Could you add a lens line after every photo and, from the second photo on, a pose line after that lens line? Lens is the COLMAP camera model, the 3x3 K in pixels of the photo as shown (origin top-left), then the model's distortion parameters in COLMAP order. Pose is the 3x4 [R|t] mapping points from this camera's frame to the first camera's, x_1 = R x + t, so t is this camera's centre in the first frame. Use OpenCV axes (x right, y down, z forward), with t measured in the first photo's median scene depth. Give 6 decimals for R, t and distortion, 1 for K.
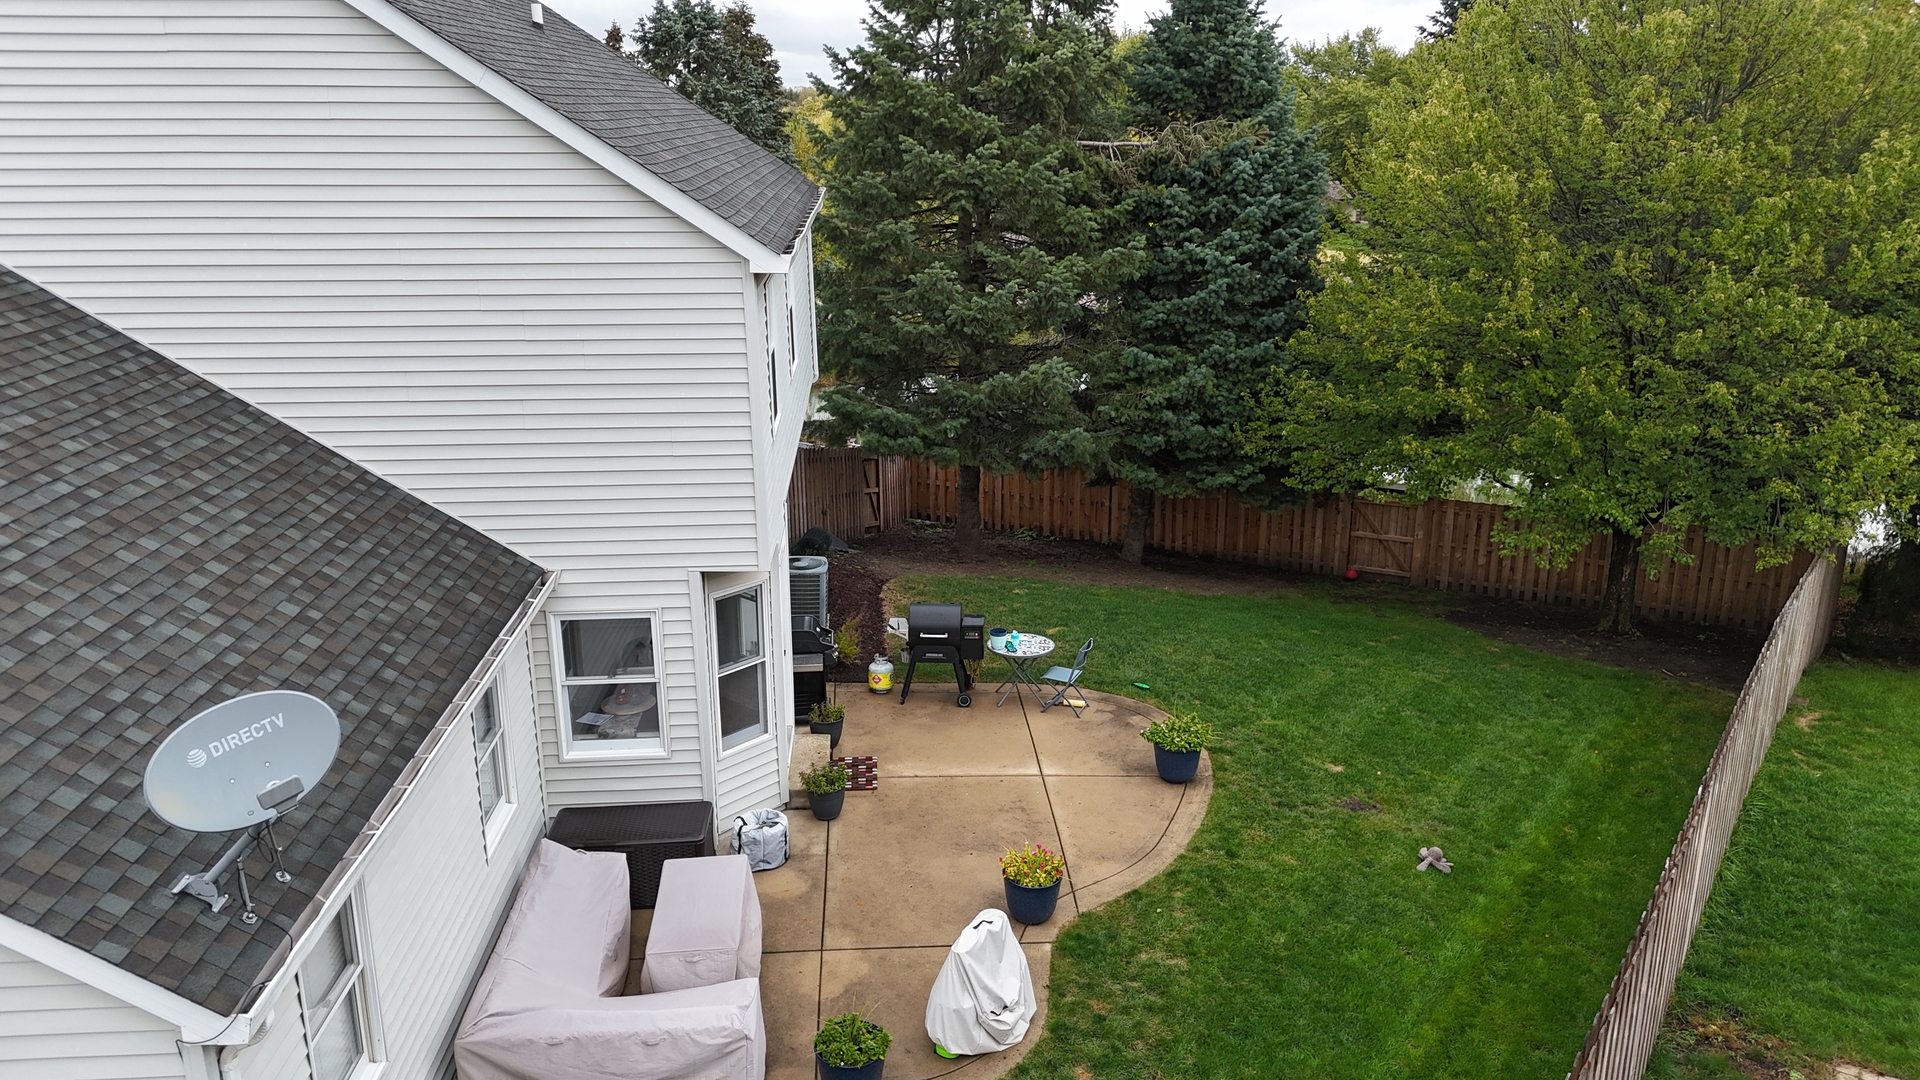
lens RADIAL K [[1408.5, 0, 960.0], [0, 1408.5, 540.0], [0, 0, 1]] dist [0.066383, -0.060804]
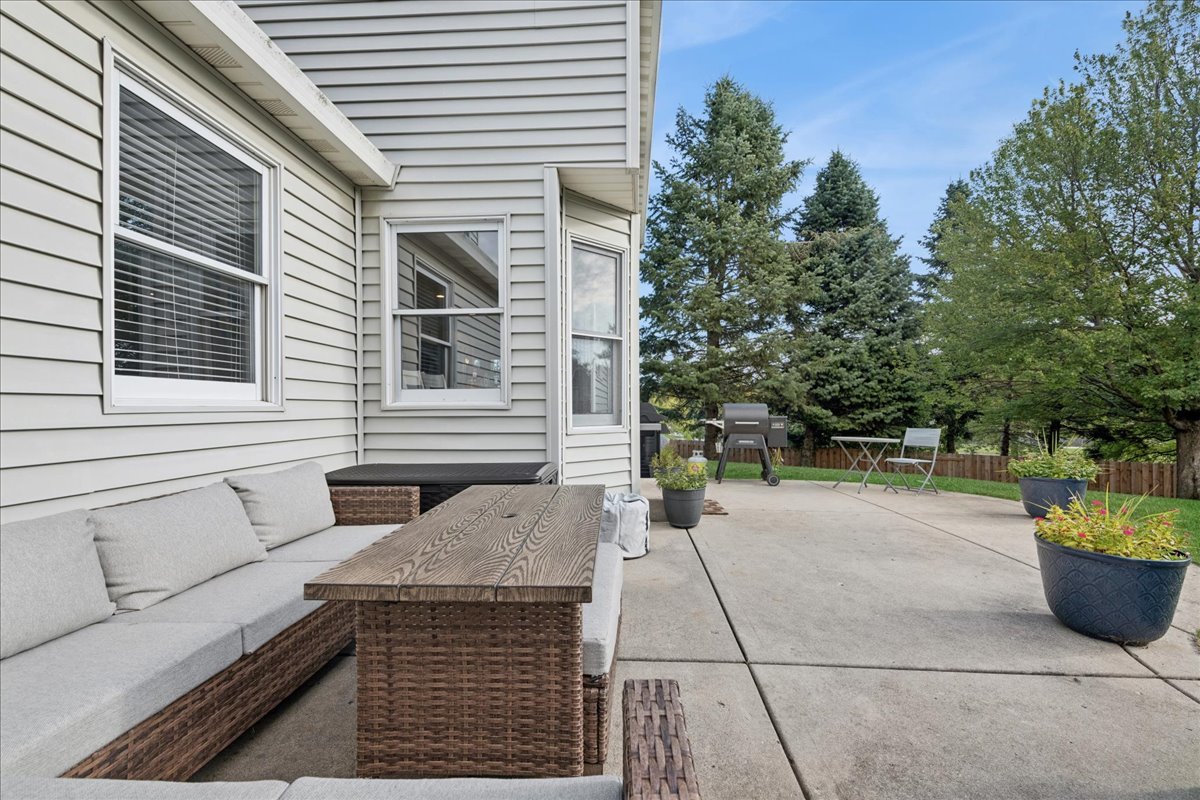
lens RADIAL K [[514.1, 0, 610.8], [0, 514.1, 398.0], [0, 0, 1]] dist [0.000486, -0.000160]
pose [[0.994721, 0.003083, -0.102566, -0.062876], [-0.032793, 0.956685, -0.289273, 0.125220], [0.097232, 0.291109, 0.951736, 0.388624]]
